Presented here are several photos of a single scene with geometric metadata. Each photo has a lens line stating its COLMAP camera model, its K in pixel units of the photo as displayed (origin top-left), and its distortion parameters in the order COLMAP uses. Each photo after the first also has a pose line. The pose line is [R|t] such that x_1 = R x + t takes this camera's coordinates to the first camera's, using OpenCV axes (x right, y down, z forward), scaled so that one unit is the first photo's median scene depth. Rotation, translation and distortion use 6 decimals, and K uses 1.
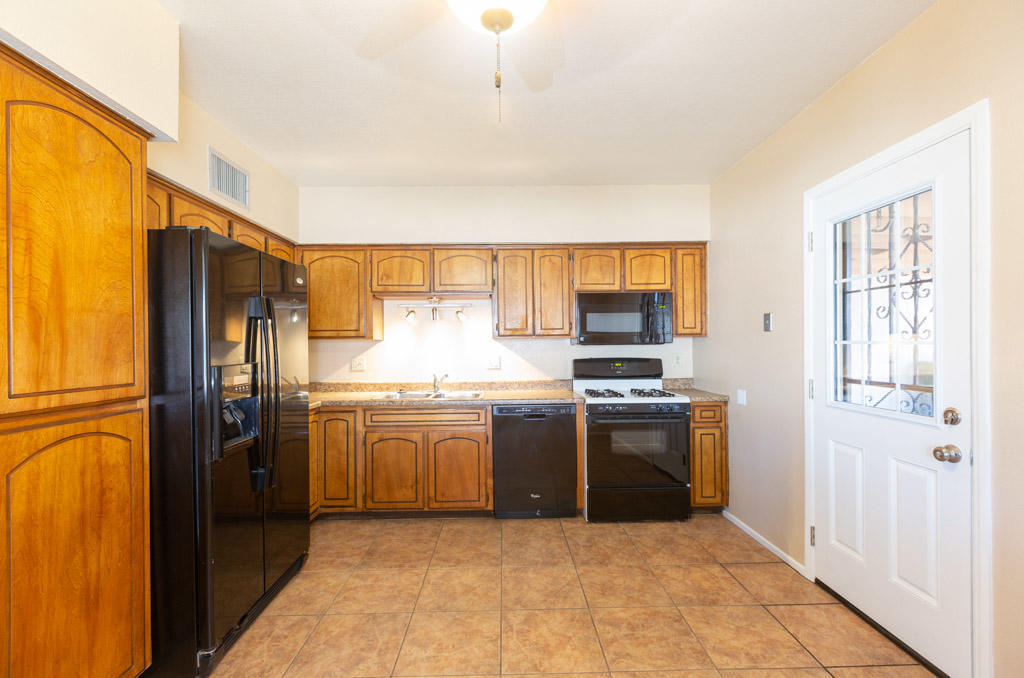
lens RADIAL K [[455.4, 0, 512.0], [0, 455.4, 339.0], [0, 0, 1]] dist [-0.000808, -0.000339]
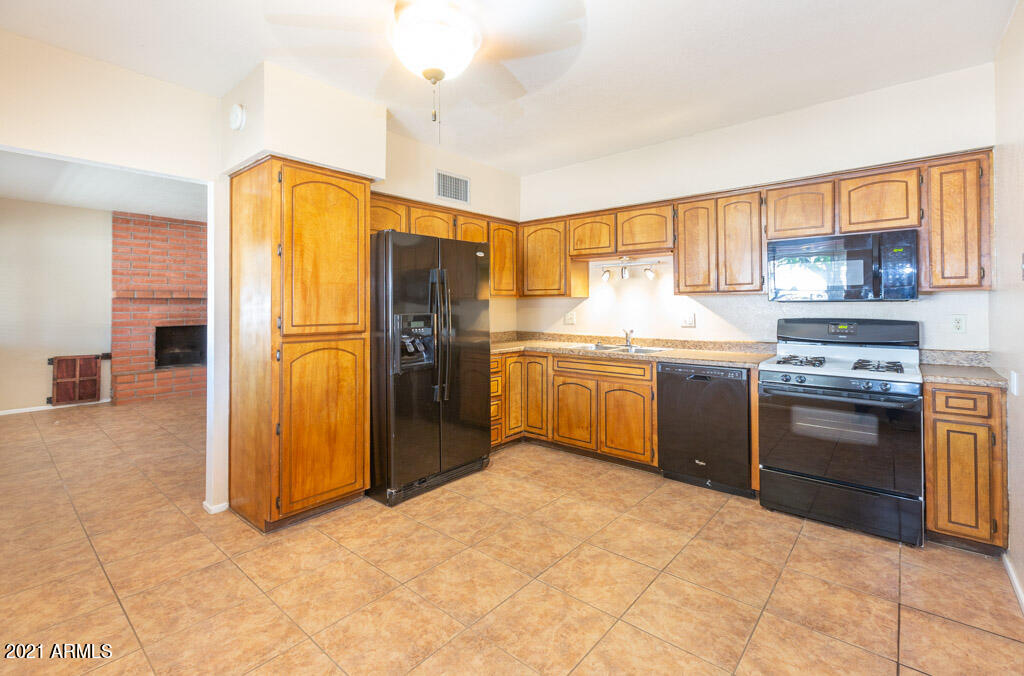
lens RADIAL K [[460.9, 0, 511.5], [0, 460.9, 291.9], [0, 0, 1]] dist [-0.000175, -0.000173]
pose [[0.744687, -0.013311, -0.667281, 0.400986], [0.007731, 0.999906, -0.011318, 0.000223], [0.667369, 0.003270, 0.744720, 0.031177]]
